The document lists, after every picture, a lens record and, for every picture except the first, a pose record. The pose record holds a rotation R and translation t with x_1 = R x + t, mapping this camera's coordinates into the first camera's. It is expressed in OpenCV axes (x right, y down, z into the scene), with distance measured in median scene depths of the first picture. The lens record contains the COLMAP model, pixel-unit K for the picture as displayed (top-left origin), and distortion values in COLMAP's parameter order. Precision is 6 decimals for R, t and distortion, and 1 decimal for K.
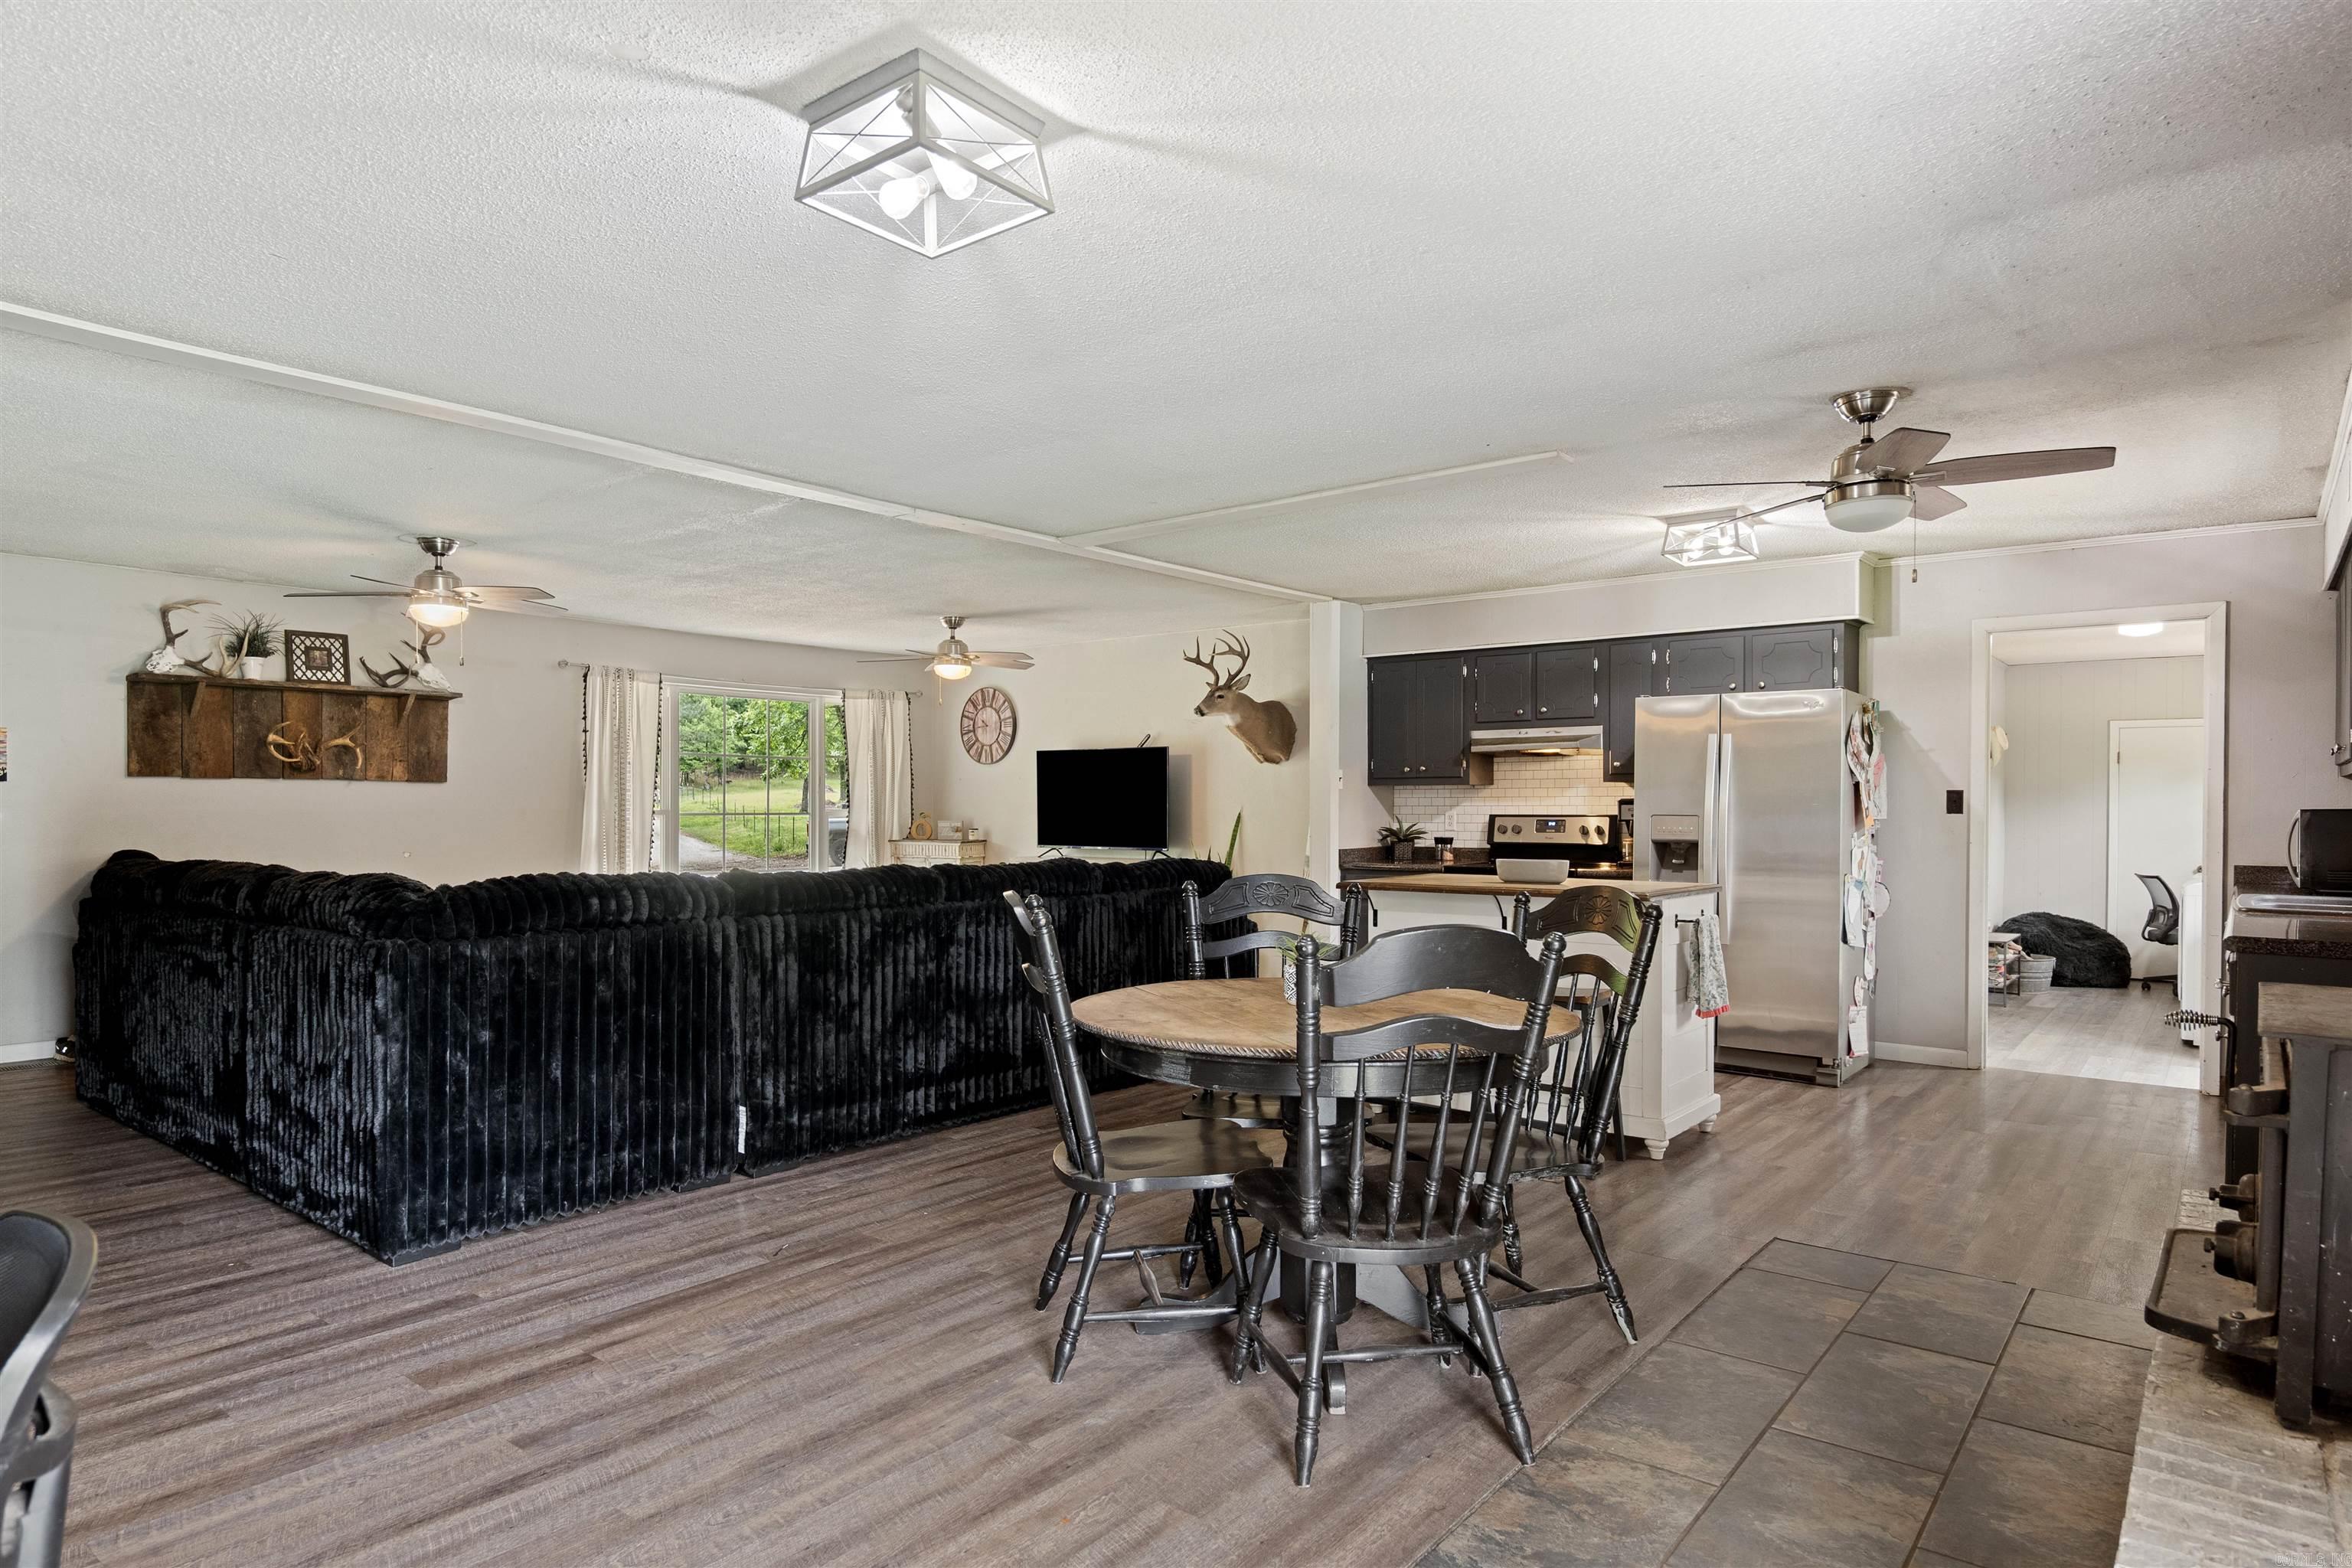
lens RADIAL K [[1330.9, 0, 1206.4], [0, 1330.9, 810.8], [0, 0, 1]] dist [0.001402, -0.001504]
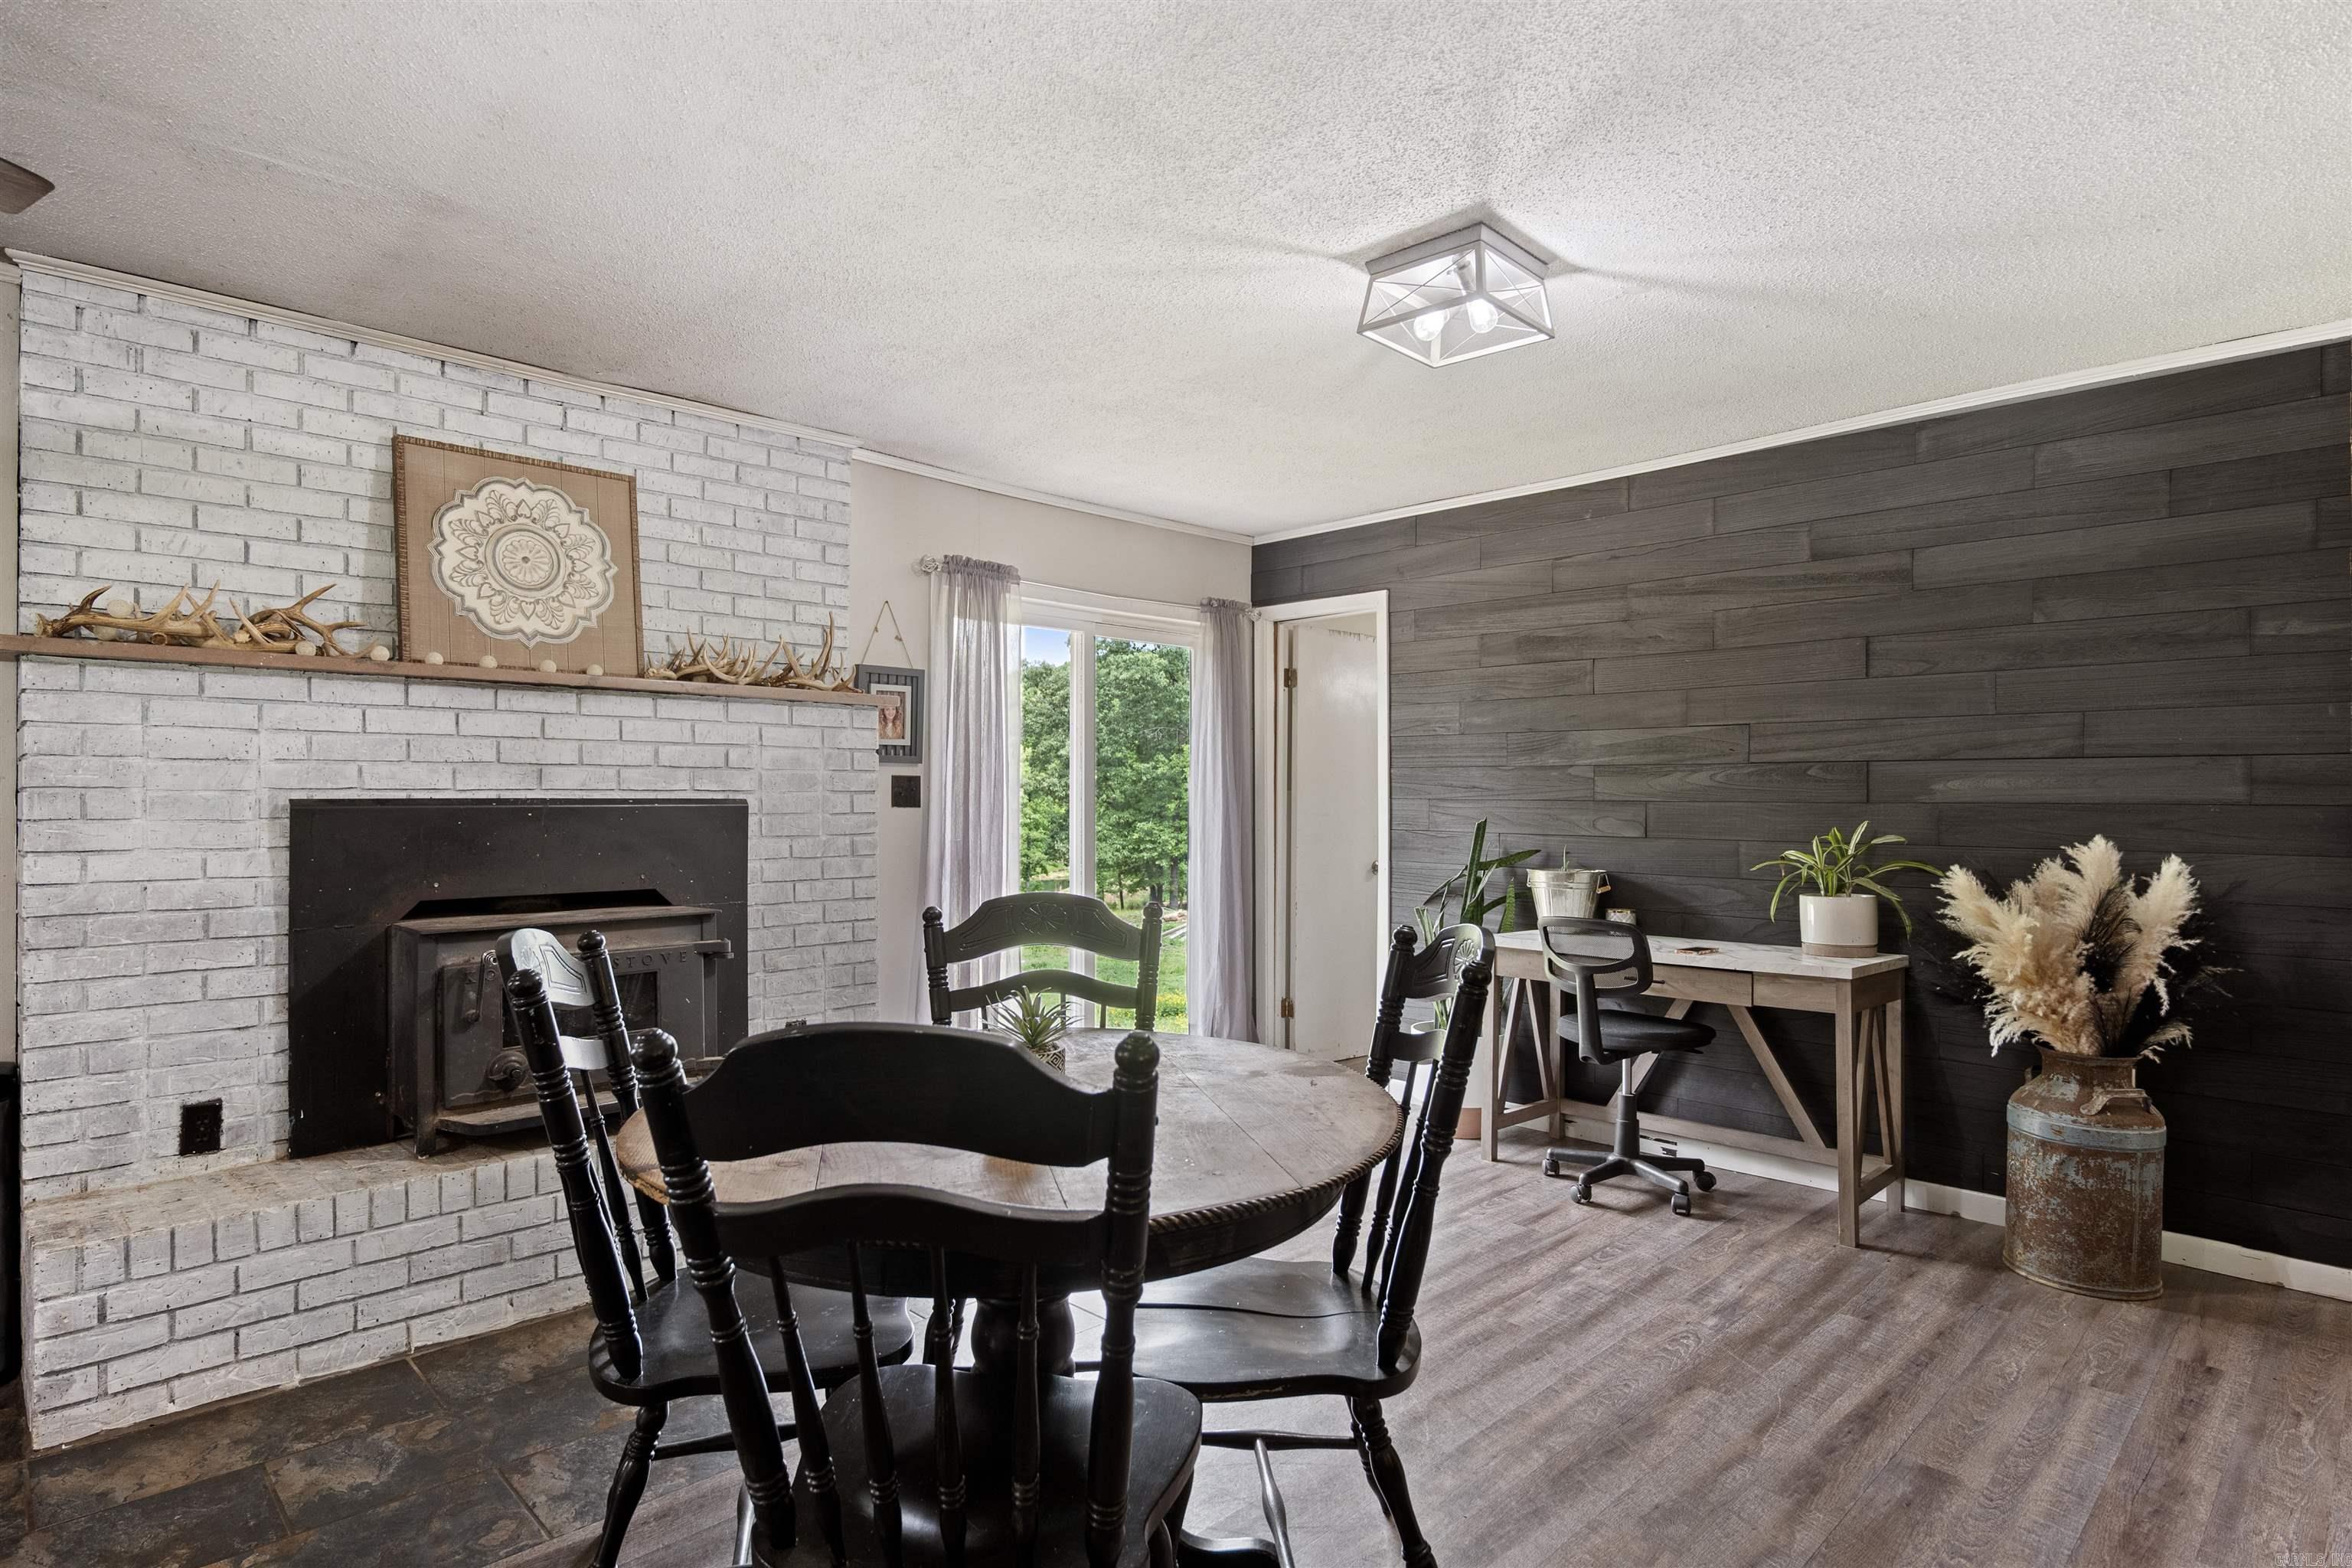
lens RADIAL K [[1238.0, 0, 1209.4], [0, 1238.0, 803.3], [0, 0, 1]] dist [0.001249, -0.001353]
pose [[-0.993164, -0.002241, 0.116708, -0.034658], [-0.001171, 0.999957, 0.009229, -0.002312], [-0.116724, 0.009029, -0.993123, 0.640807]]
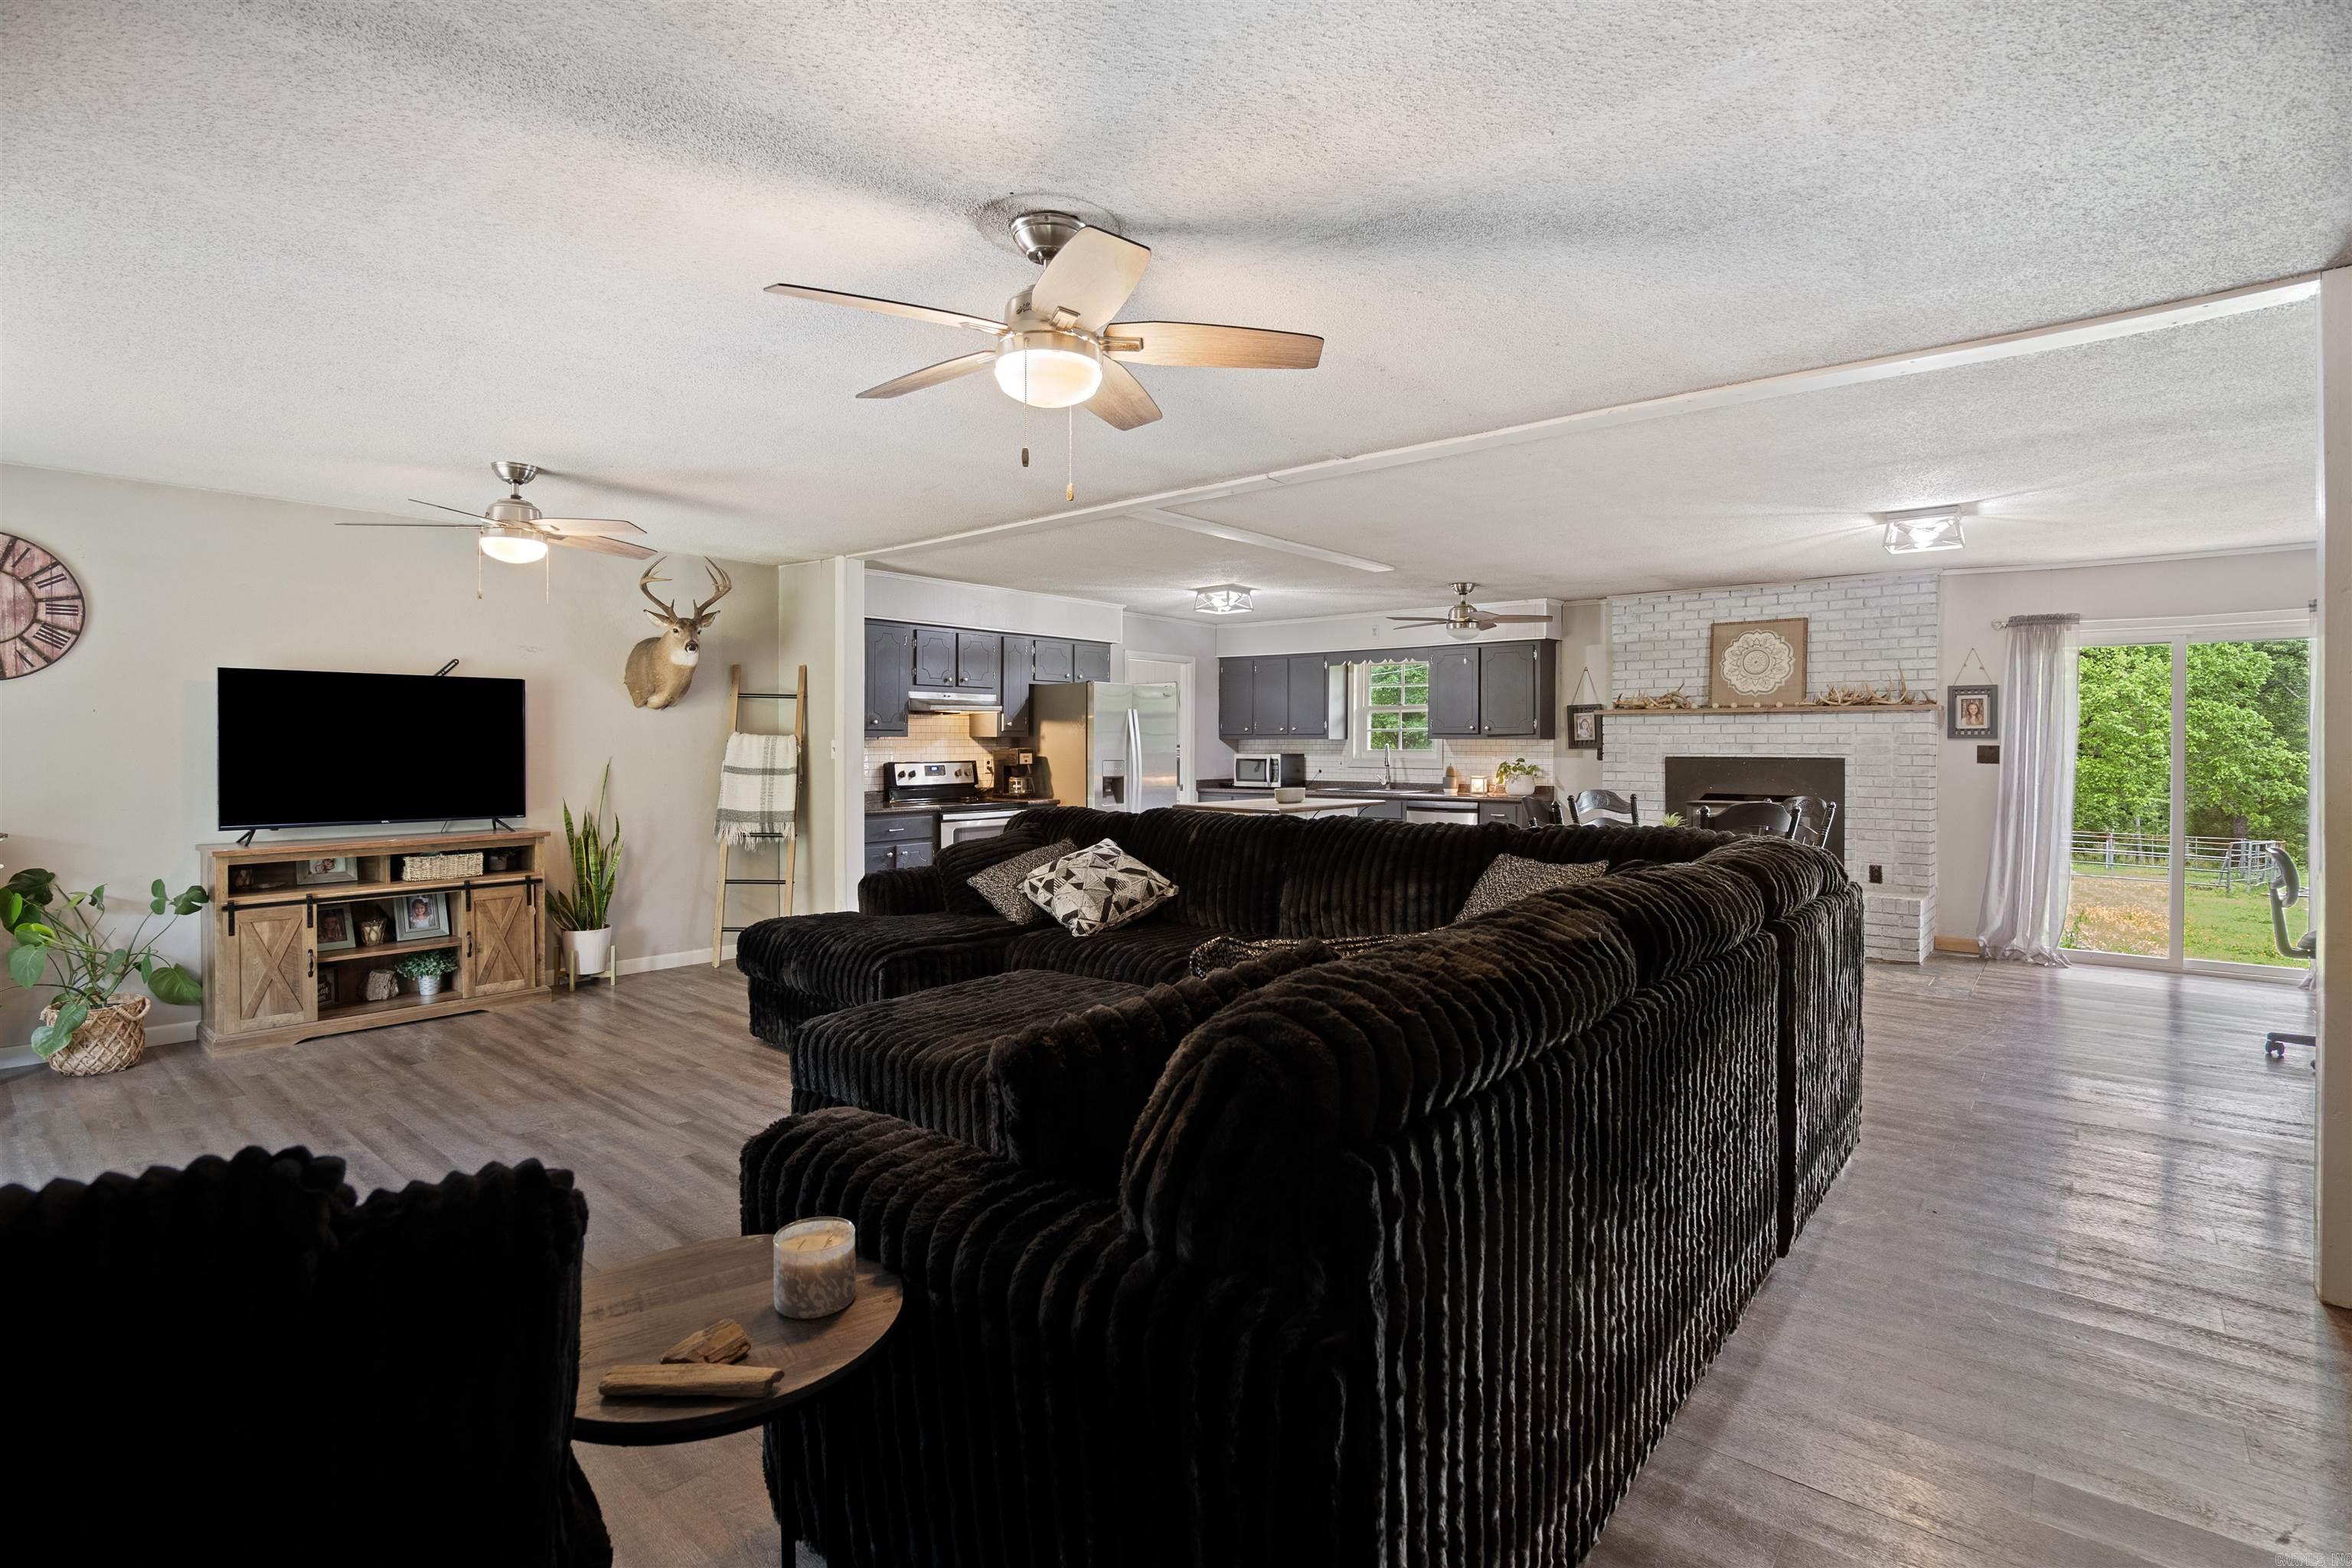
lens RADIAL K [[1099.6, 0, 1144.6], [0, 1099.6, 743.7], [0, 0, 1]] dist [-0.024272, 0.003565]
pose [[0.056959, 0.001962, 0.998375, -0.741341], [0.002563, 0.999994, -0.002112, -0.010663], [-0.998373, 0.002680, 0.056954, 0.722502]]
